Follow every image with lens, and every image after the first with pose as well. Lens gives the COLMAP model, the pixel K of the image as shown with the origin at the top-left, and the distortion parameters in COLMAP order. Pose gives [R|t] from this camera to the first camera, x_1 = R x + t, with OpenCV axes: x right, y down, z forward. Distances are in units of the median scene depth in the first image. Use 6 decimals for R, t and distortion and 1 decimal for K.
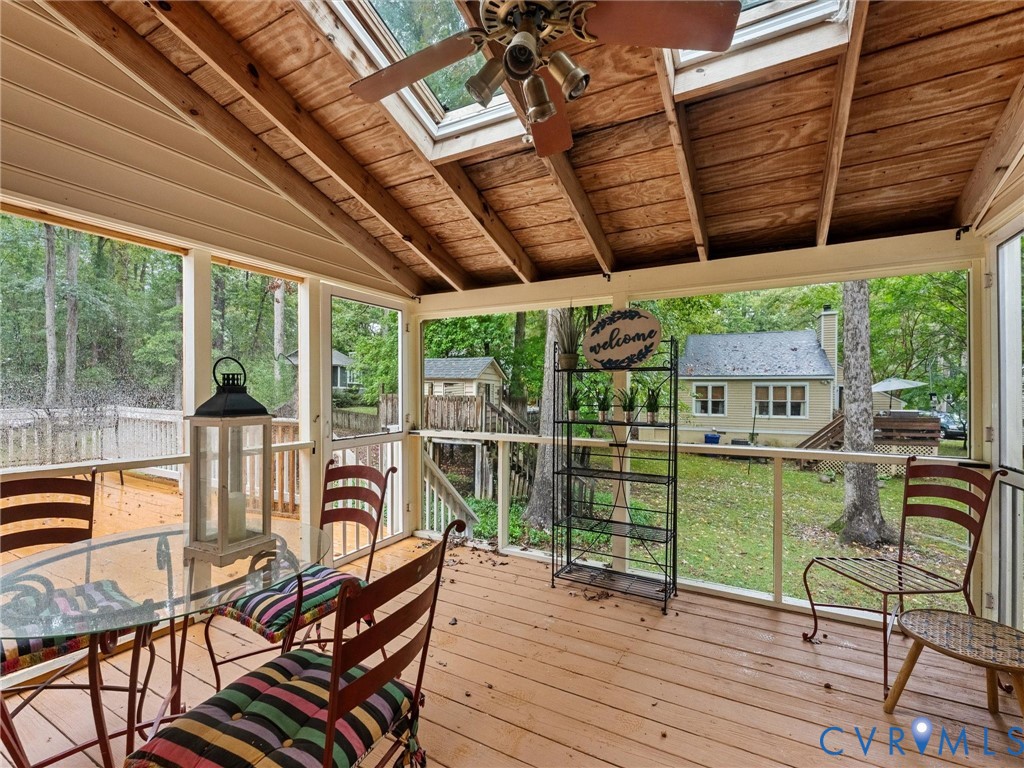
lens RADIAL K [[473.3, 0, 507.7], [0, 473.3, 380.3], [0, 0, 1]] dist [-0.000725, -0.000811]
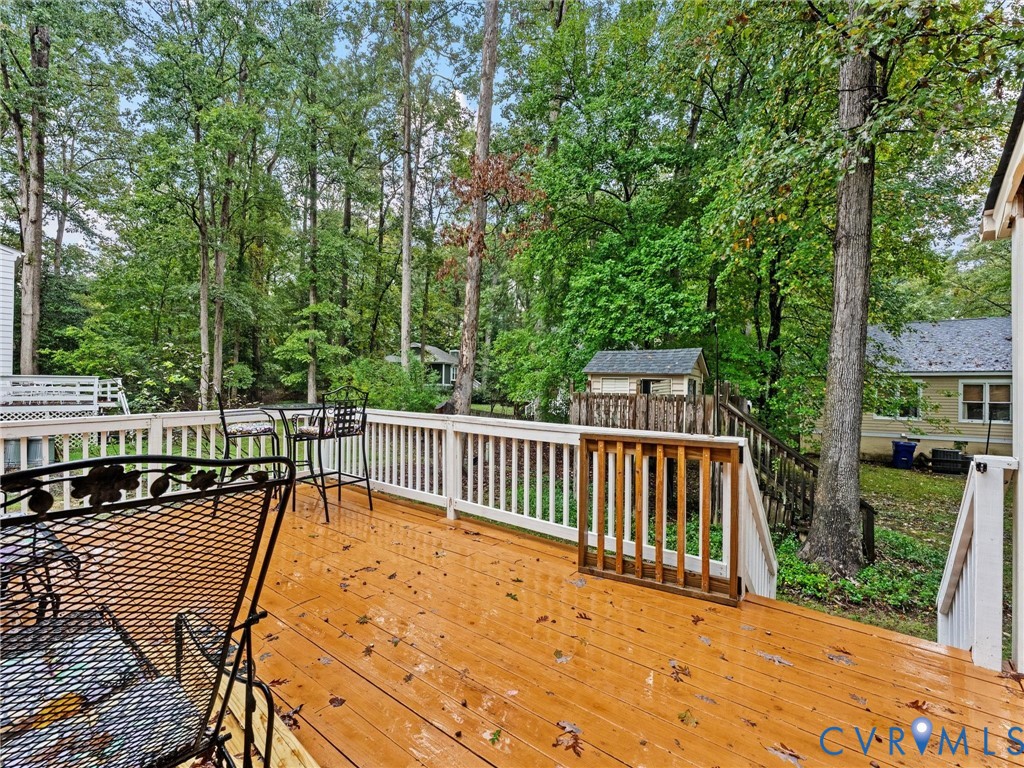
lens RADIAL K [[469.8, 0, 510.6], [0, 469.8, 379.3], [0, 0, 1]] dist [0.000173, 0.000055]
pose [[0.985588, 0.001435, -0.169158, -0.111129], [-0.000818, 0.999993, 0.003719, 0.001188], [0.169162, -0.003528, 0.985582, 0.068103]]
